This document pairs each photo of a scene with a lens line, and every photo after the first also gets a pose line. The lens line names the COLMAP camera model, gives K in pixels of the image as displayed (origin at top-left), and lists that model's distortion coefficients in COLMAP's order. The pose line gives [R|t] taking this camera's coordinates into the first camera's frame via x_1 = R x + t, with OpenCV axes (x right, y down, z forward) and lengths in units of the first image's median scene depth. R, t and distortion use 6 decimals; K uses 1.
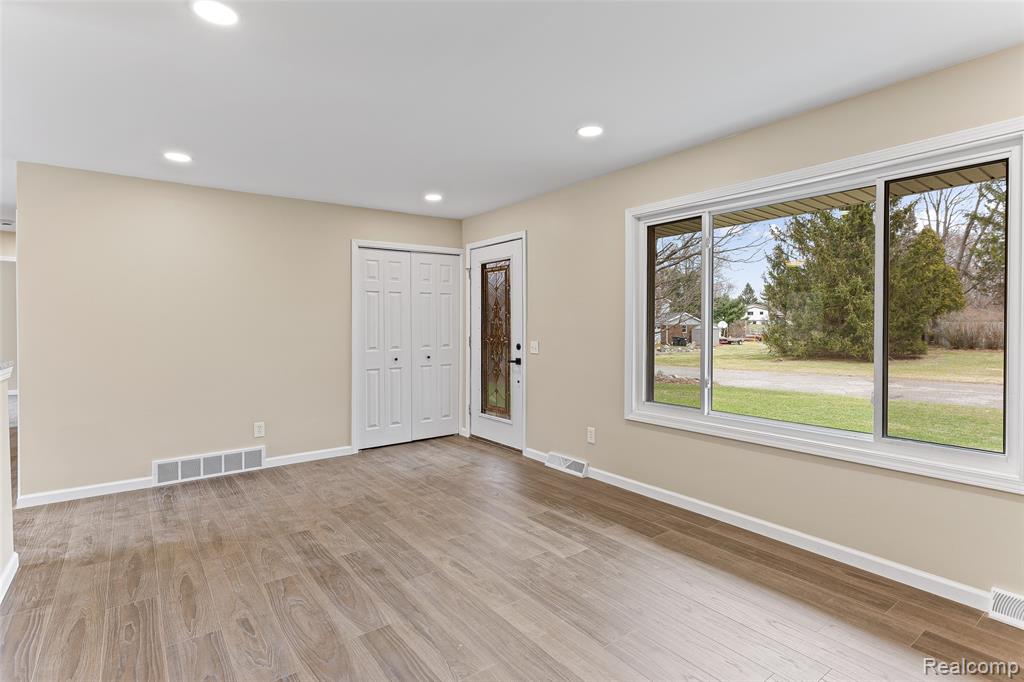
lens RADIAL K [[502.0, 0, 507.0], [0, 502.0, 335.9], [0, 0, 1]] dist [0.002643, 0.000261]
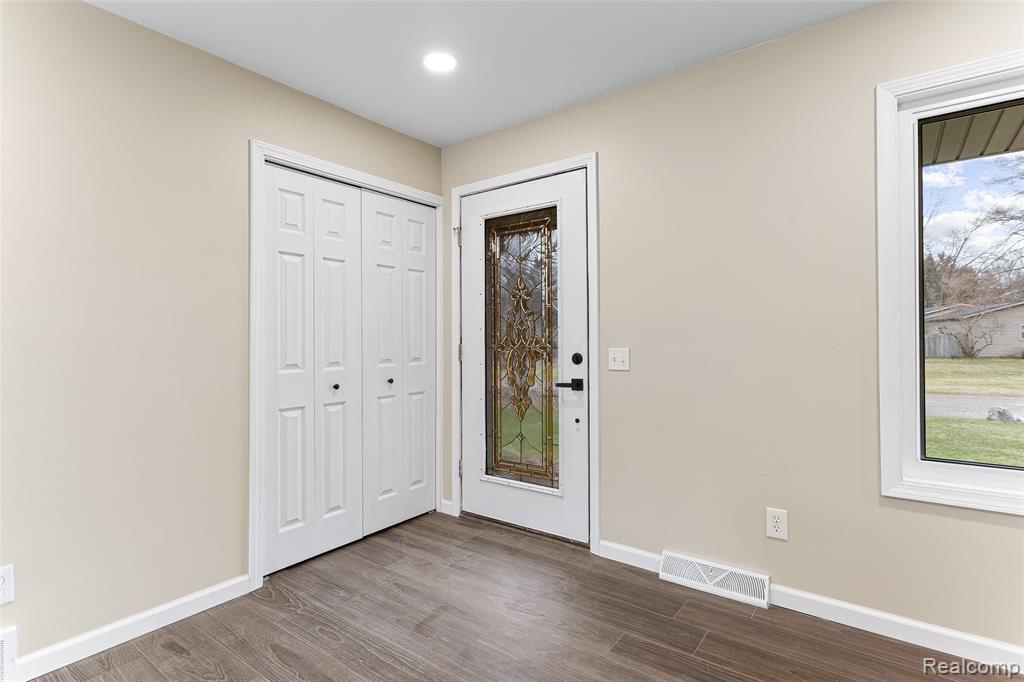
lens RADIAL K [[502.0, 0, 507.0], [0, 502.0, 335.9], [0, 0, 1]] dist [0.002643, 0.000261]
pose [[0.960094, -0.002100, 0.279669, -0.217800], [0.010972, 0.999485, -0.030162, 0.012561], [-0.279461, 0.032027, 0.959623, 0.493355]]
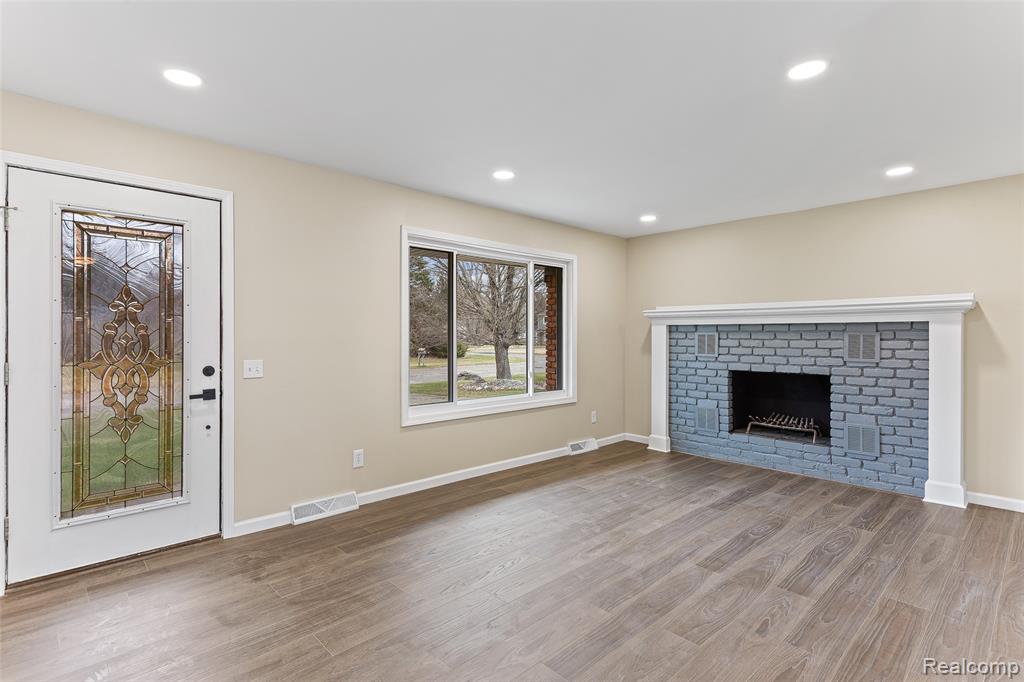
lens RADIAL K [[502.0, 0, 507.0], [0, 502.0, 335.9], [0, 0, 1]] dist [0.002643, 0.000261]
pose [[-0.109642, 0.002949, 0.993967, -0.659159], [0.023969, 0.999713, -0.000323, -0.013262], [-0.993682, 0.023789, -0.109681, 0.720363]]
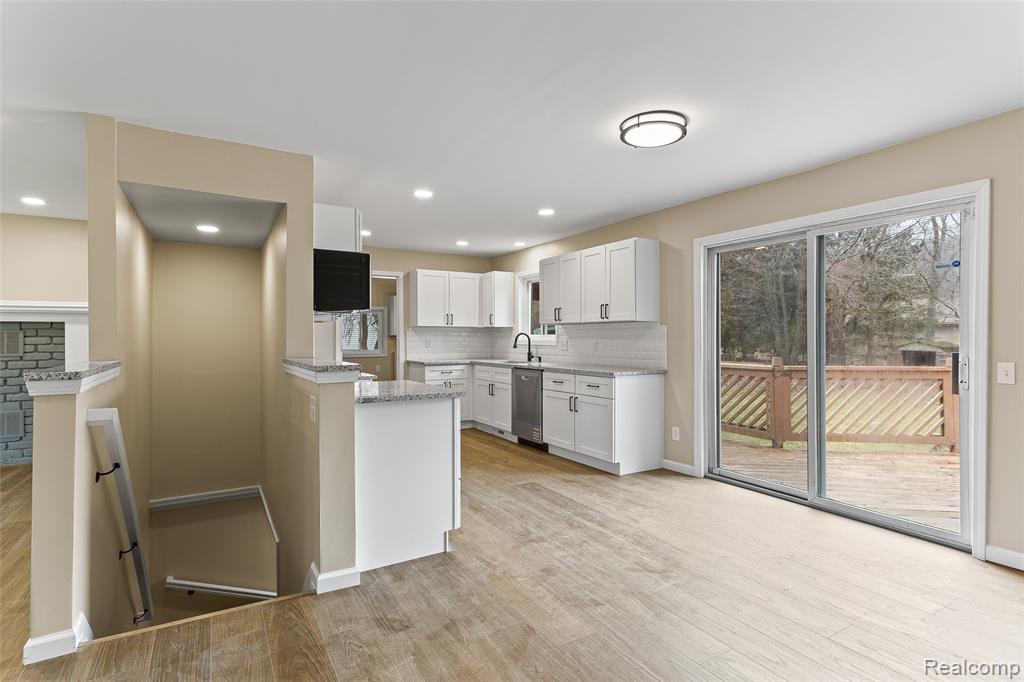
lens RADIAL K [[505.7, 0, 509.6], [0, 505.7, 335.4], [0, 0, 1]] dist [0.001025, -0.000106]
pose [[-0.995265, 0.006451, 0.096986, -0.955976], [0.008622, 0.999721, 0.021987, -0.008259], [-0.096817, 0.022720, -0.995043, 0.918240]]
